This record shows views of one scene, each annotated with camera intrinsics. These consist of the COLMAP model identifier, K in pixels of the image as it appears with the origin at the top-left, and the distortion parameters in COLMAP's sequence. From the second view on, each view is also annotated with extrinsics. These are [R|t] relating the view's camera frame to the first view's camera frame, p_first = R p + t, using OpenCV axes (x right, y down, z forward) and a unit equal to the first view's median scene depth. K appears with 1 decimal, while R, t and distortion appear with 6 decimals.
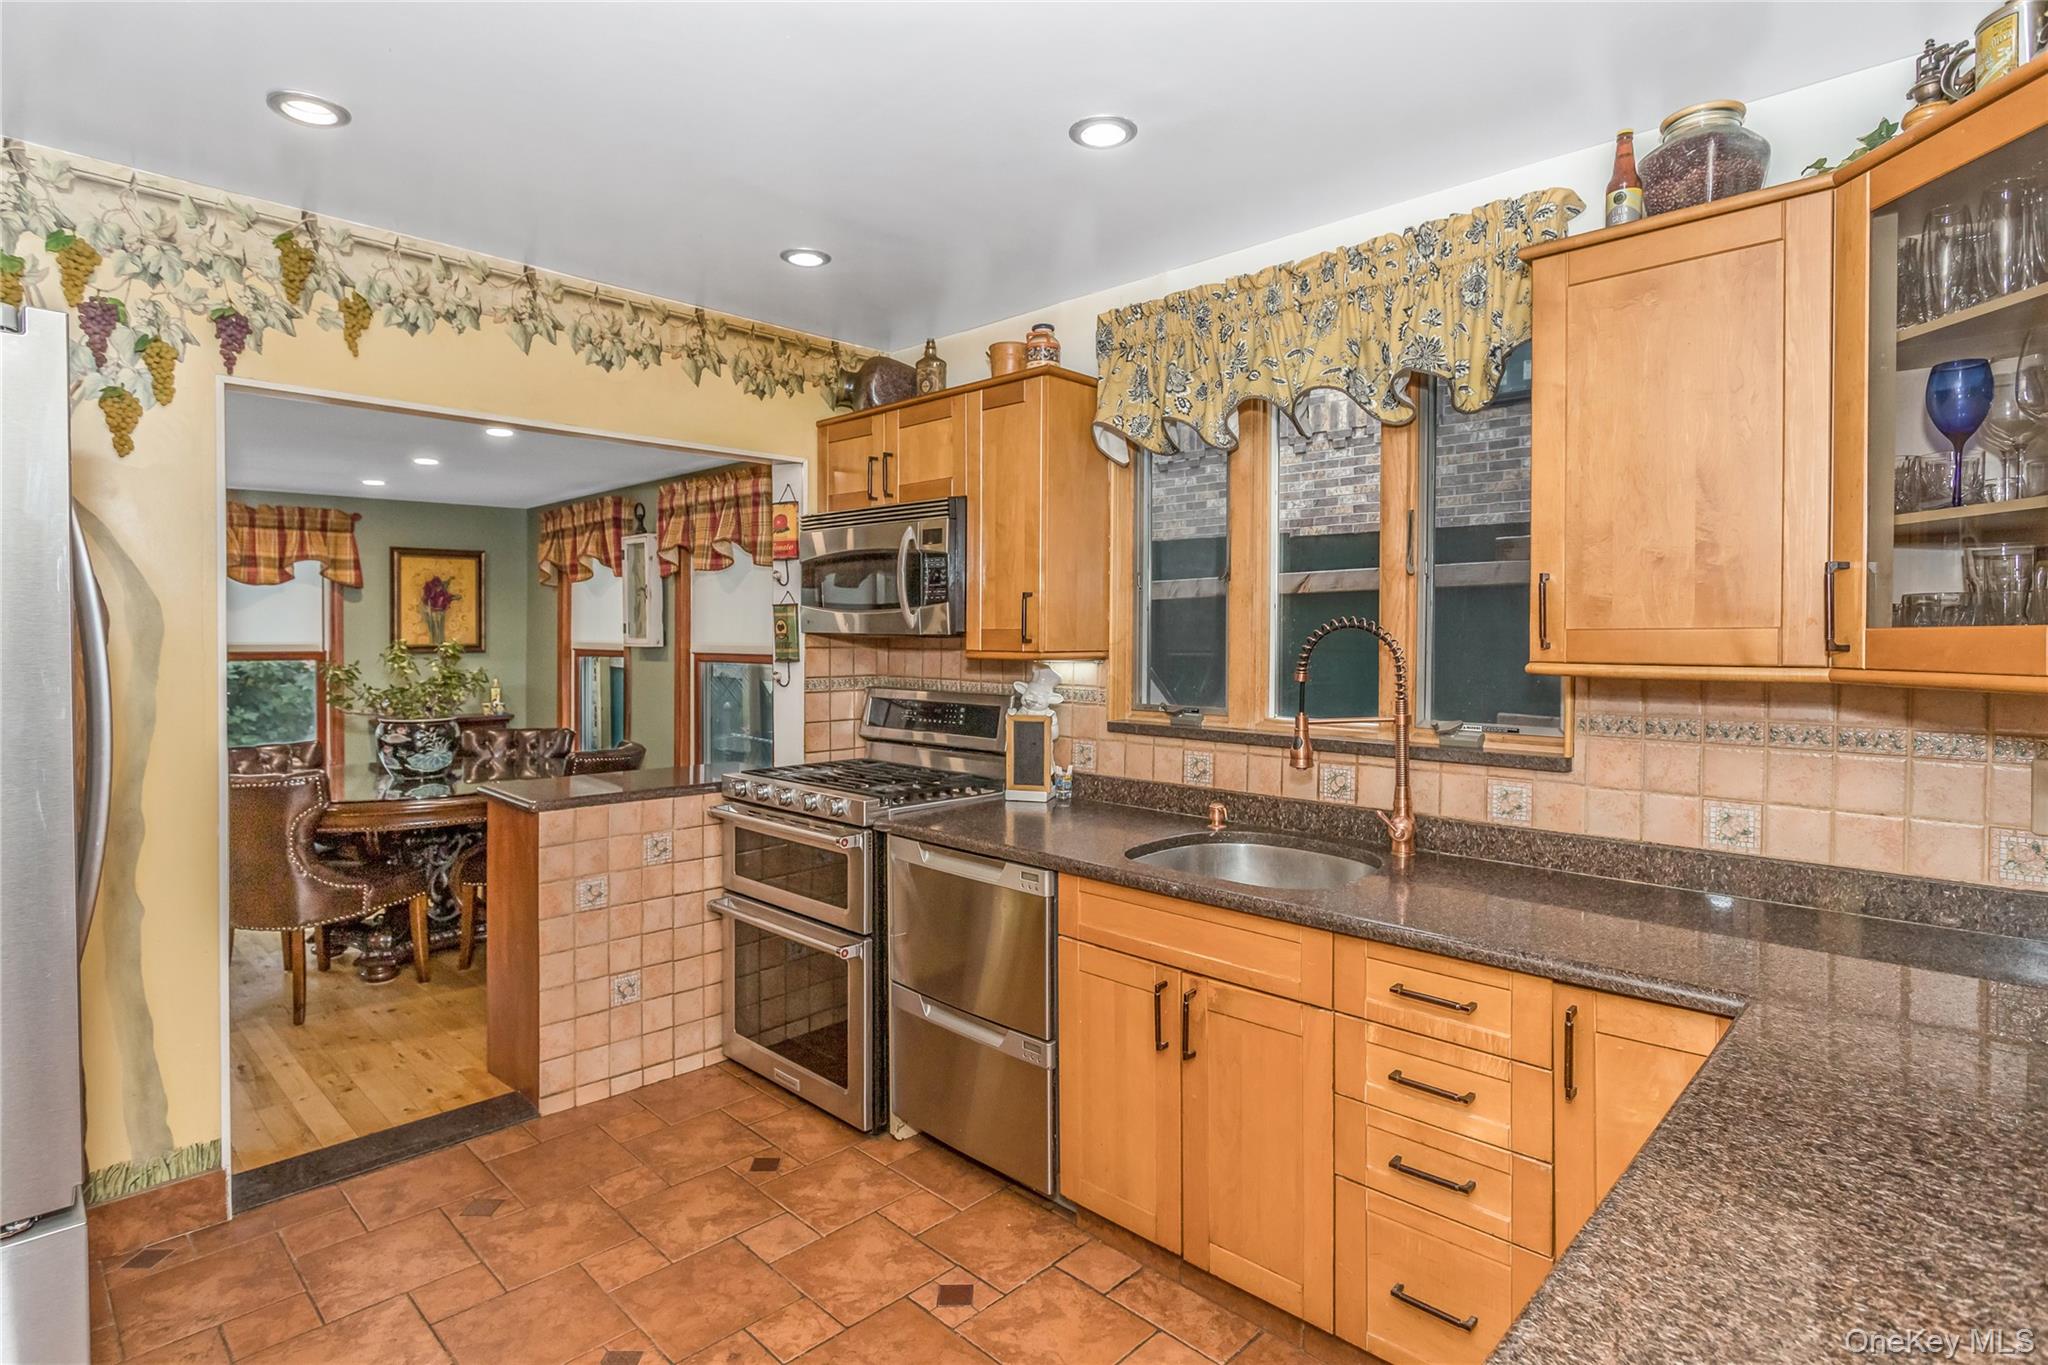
lens RADIAL K [[1091.0, 0, 1025.6], [0, 1091.0, 641.2], [0, 0, 1]] dist [0.001555, 0.000955]
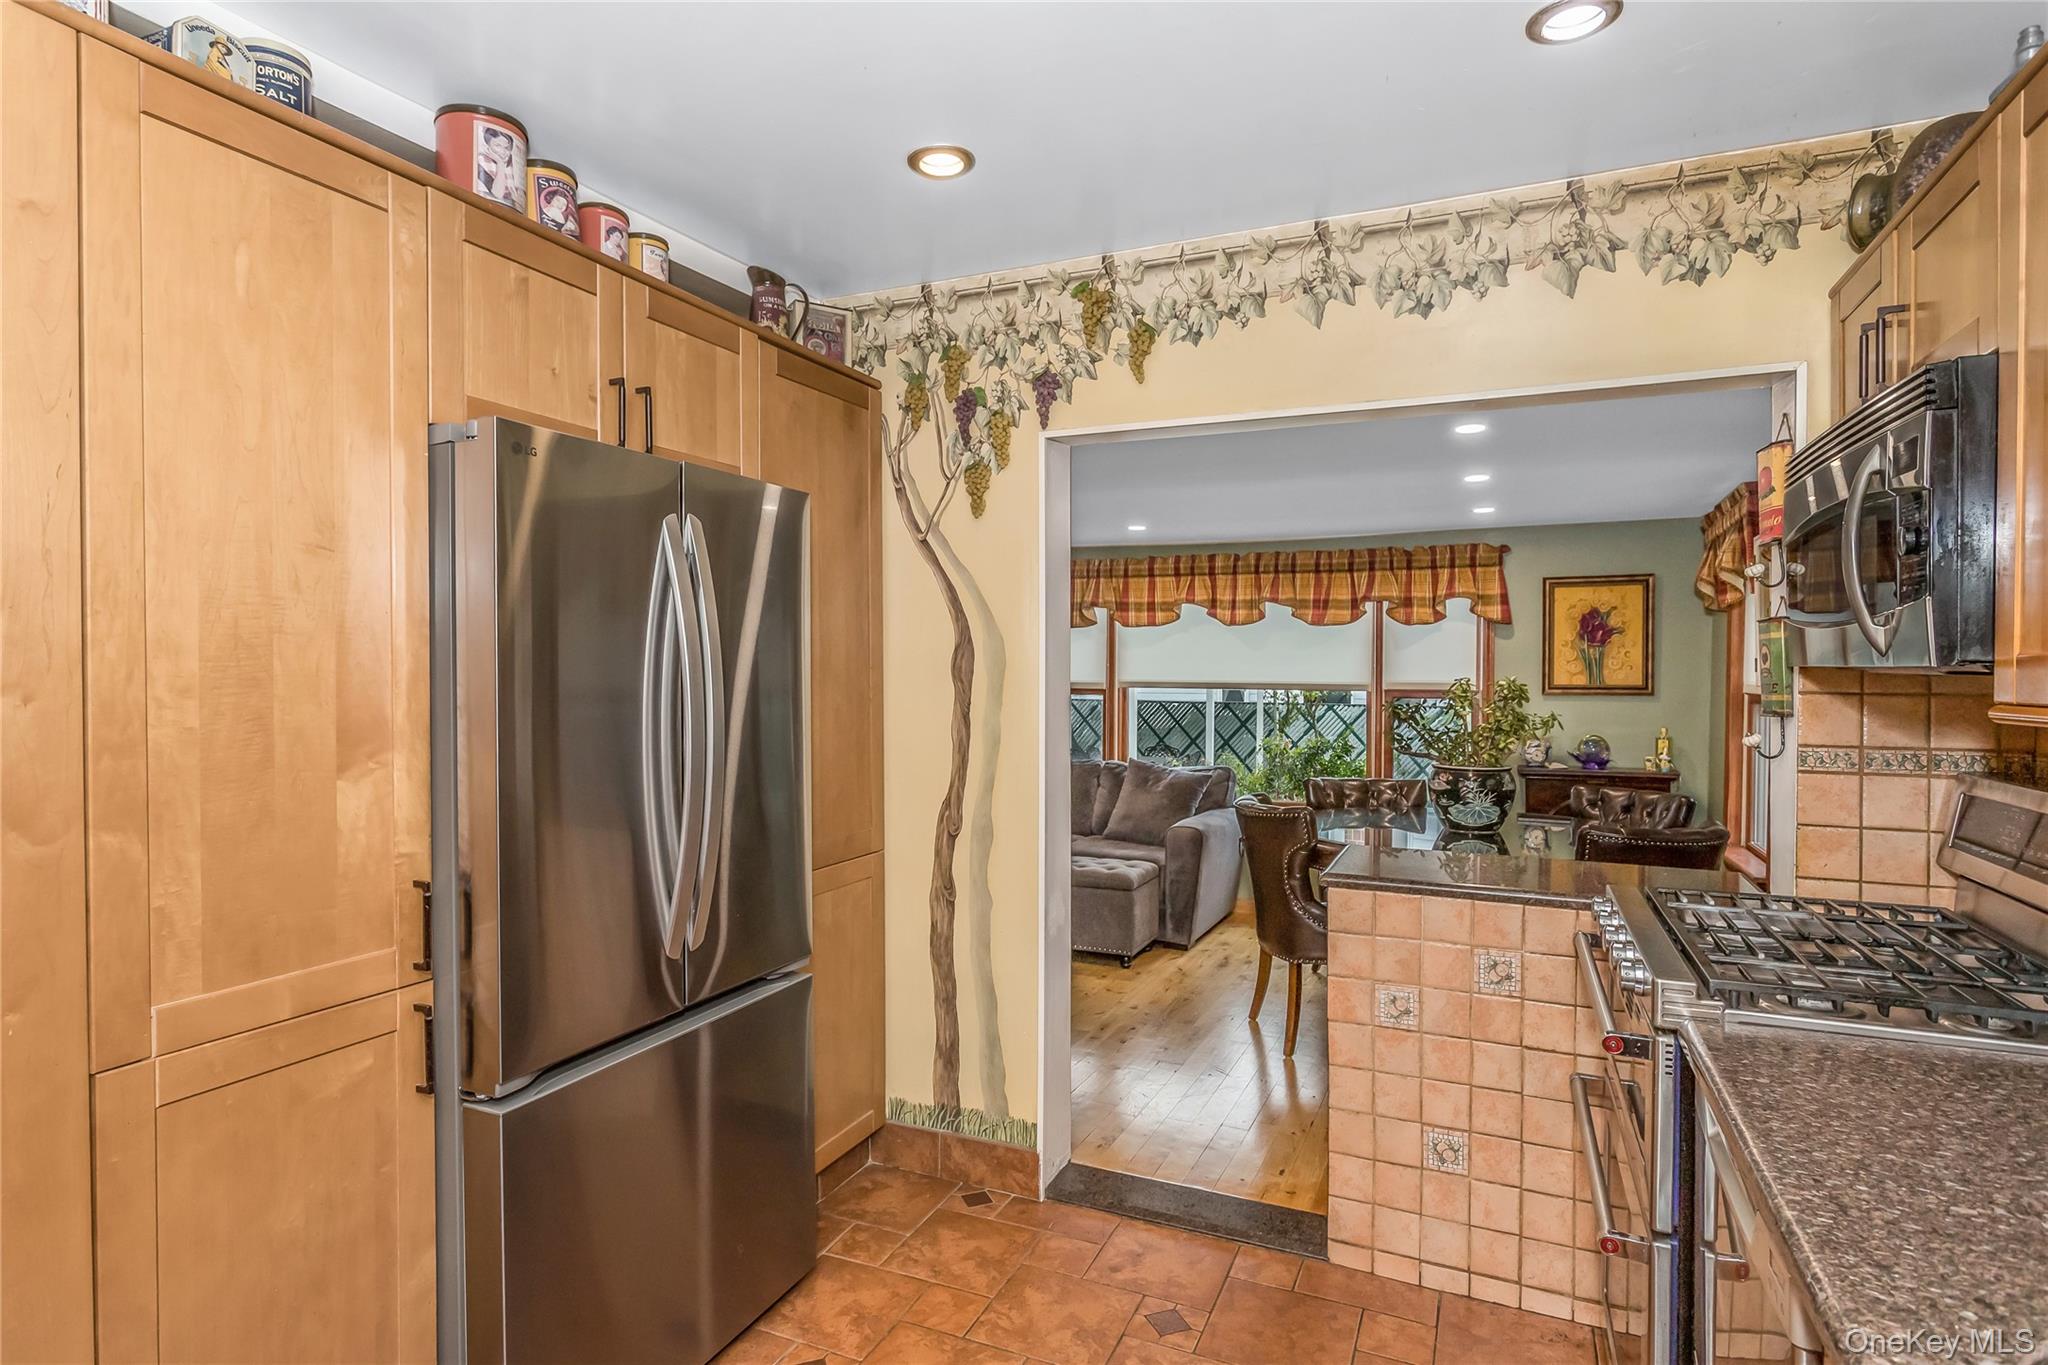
lens RADIAL K [[1084.8, 0, 1029.1], [0, 1084.8, 676.9], [0, 0, 1]] dist [-0.003547, 0.000241]
pose [[0.324038, 0.004458, -0.946033, 0.235396], [-0.012124, 0.999926, 0.000559, 0.002584], [0.945966, 0.011288, 0.324068, 0.504341]]
